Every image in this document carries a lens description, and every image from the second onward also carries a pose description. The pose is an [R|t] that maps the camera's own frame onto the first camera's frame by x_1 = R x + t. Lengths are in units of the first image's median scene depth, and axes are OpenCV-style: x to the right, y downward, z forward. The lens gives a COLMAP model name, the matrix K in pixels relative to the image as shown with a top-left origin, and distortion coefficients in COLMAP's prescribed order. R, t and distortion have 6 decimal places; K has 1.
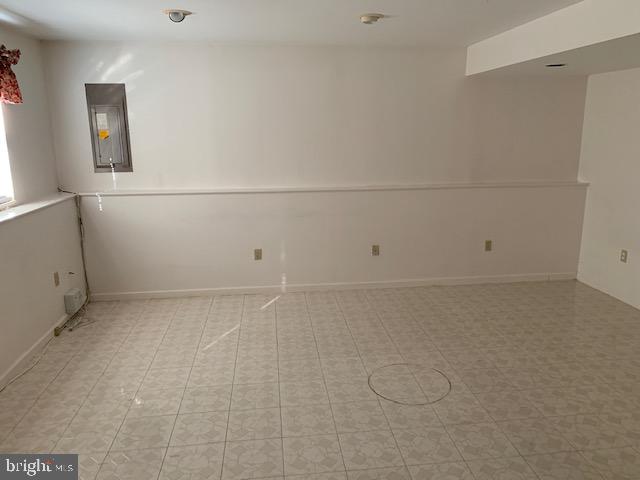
lens RADIAL K [[508.8, 0, 332.0], [0, 508.8, 238.6], [0, 0, 1]] dist [0.052648, -0.063633]
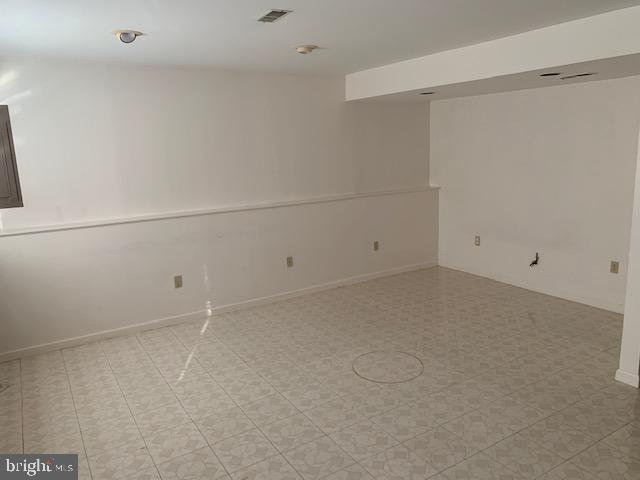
lens RADIAL K [[508.8, 0, 332.0], [0, 508.8, 238.6], [0, 0, 1]] dist [0.052648, -0.063633]
pose [[0.897436, -0.107631, 0.427814, -0.316604], [0.123344, 0.992322, -0.009089, -0.005096], [-0.423551, 0.060925, 0.903821, 0.001104]]
